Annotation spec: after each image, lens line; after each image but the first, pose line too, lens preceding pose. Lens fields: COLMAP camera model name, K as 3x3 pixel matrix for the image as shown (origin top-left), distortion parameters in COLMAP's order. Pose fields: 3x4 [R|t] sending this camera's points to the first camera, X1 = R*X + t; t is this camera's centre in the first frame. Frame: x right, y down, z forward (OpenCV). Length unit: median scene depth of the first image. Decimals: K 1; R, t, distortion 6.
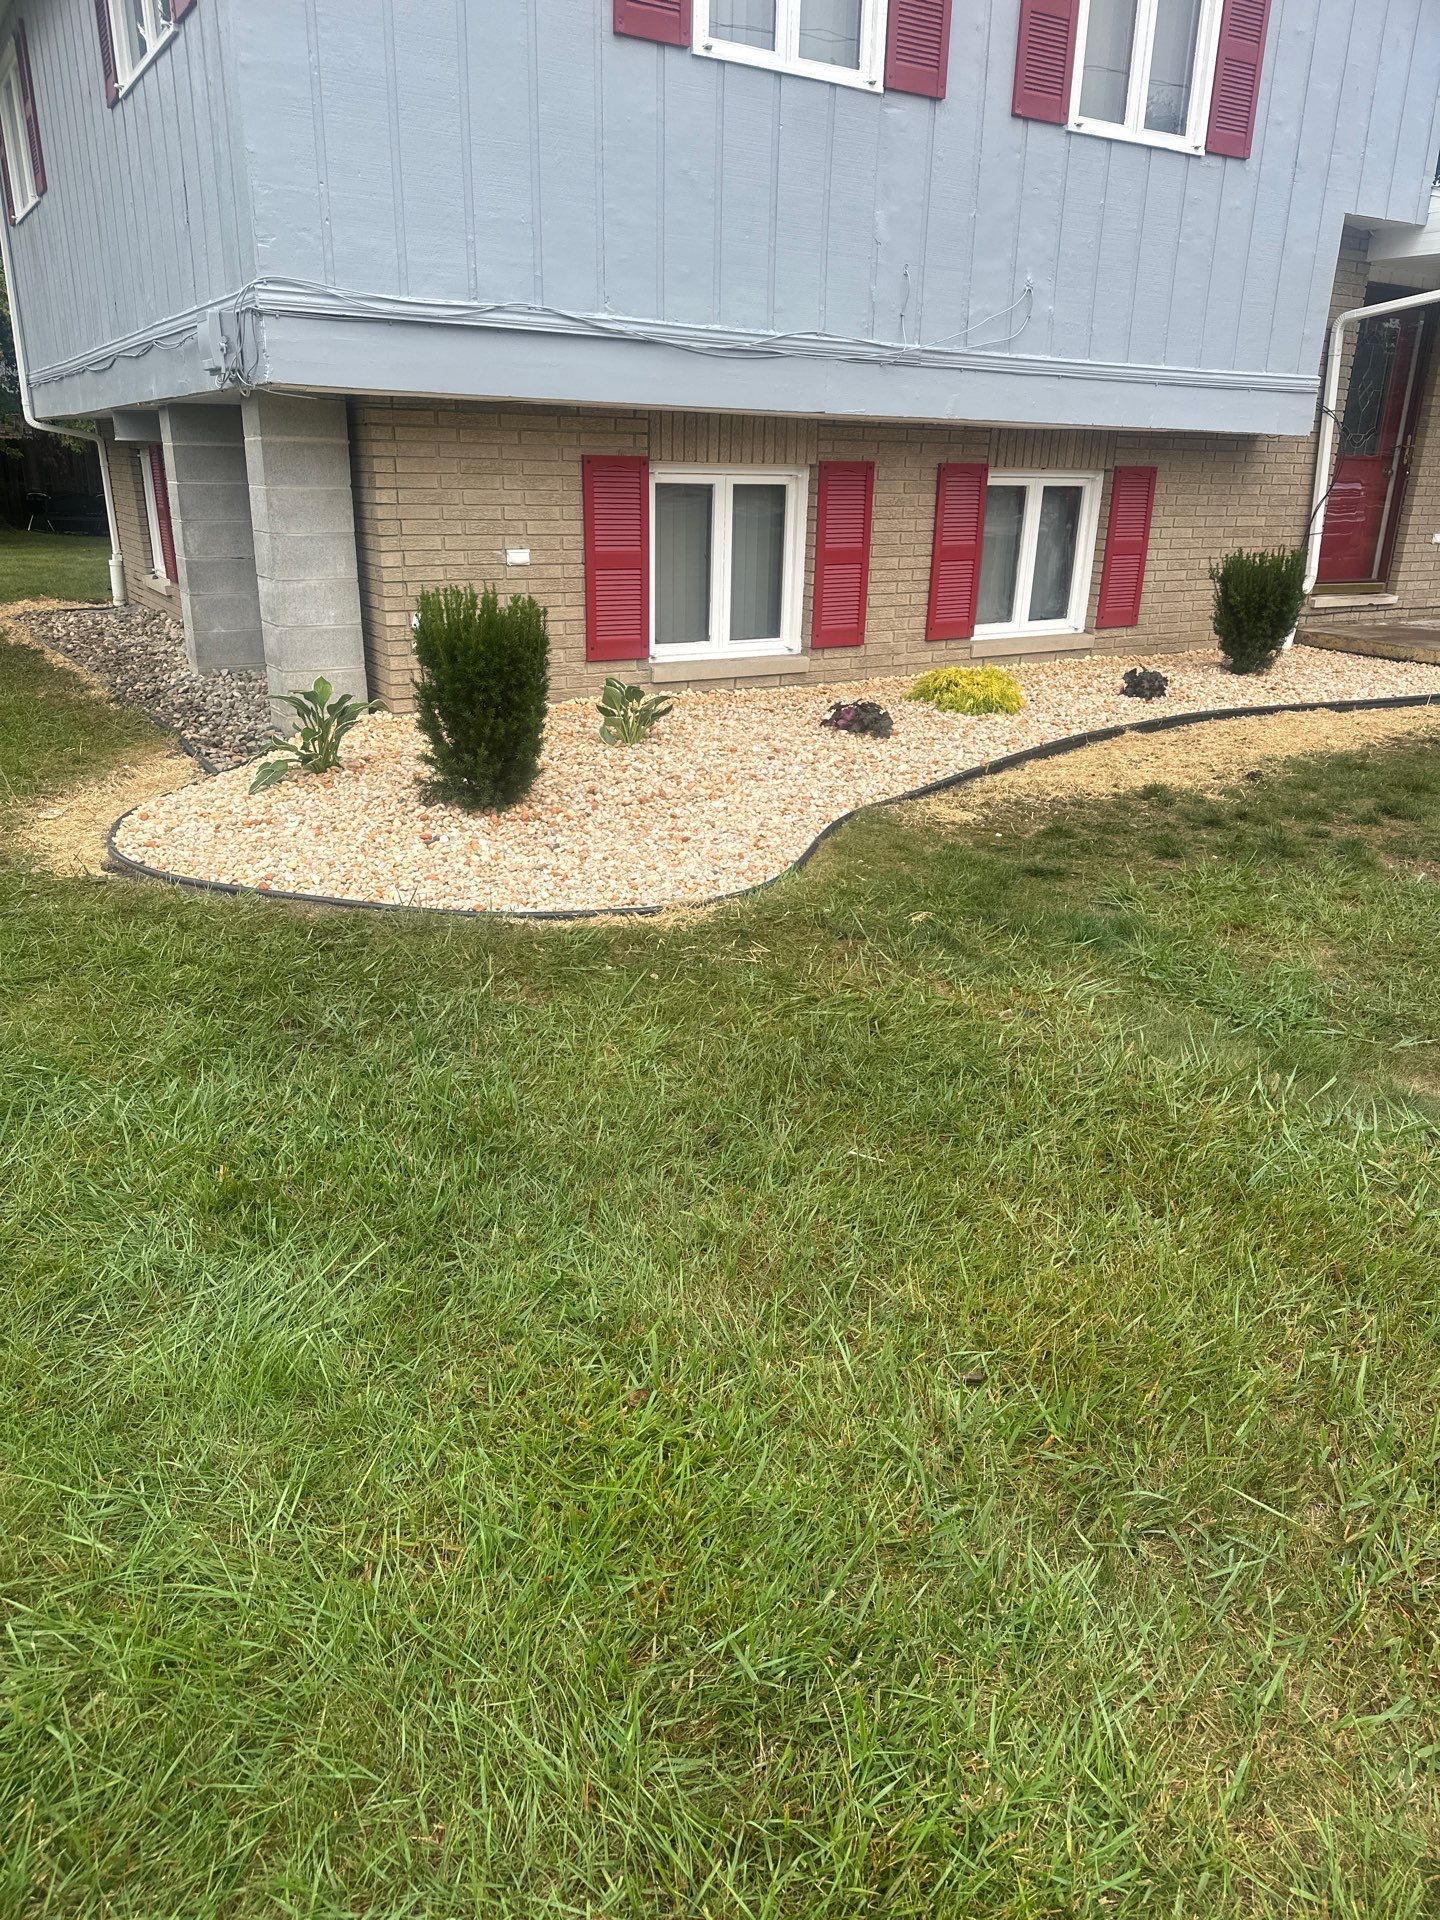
lens RADIAL K [[1332.4, 0, 729.5], [0, 1332.4, 981.7], [0, 0, 1]] dist [0.037713, -0.043637]
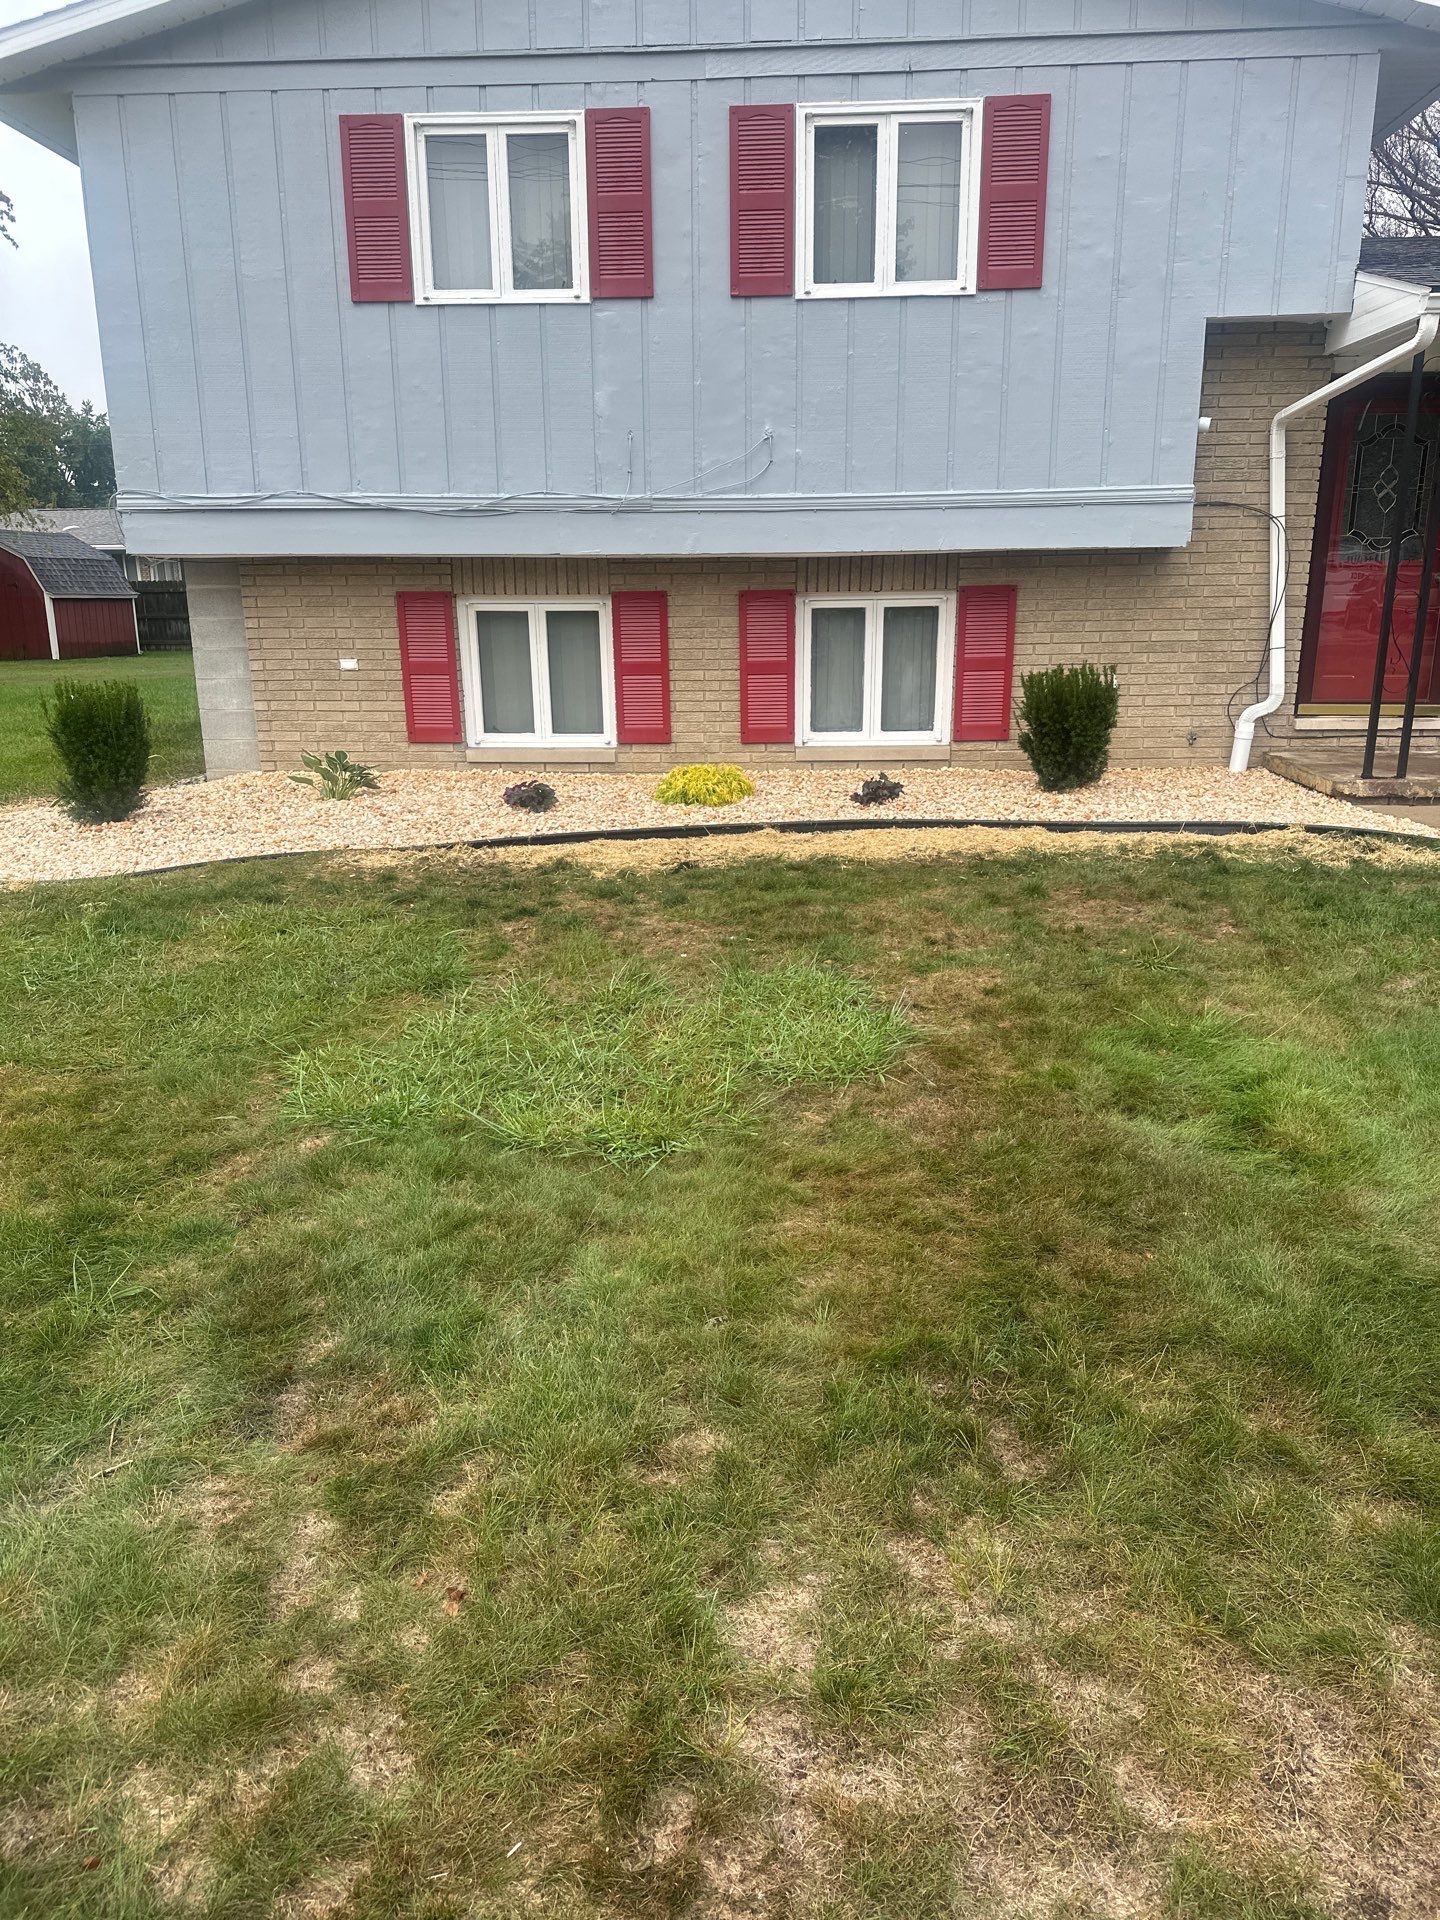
lens RADIAL K [[1332.4, 0, 684.7], [0, 1332.4, 963.7], [0, 0, 1]] dist [0.037713, -0.043637]
pose [[0.815561, 0.133207, -0.563131, 0.898525], [-0.185391, 0.981998, -0.036205, -0.031852], [0.548170, 0.133927, 0.825574, 0.100710]]
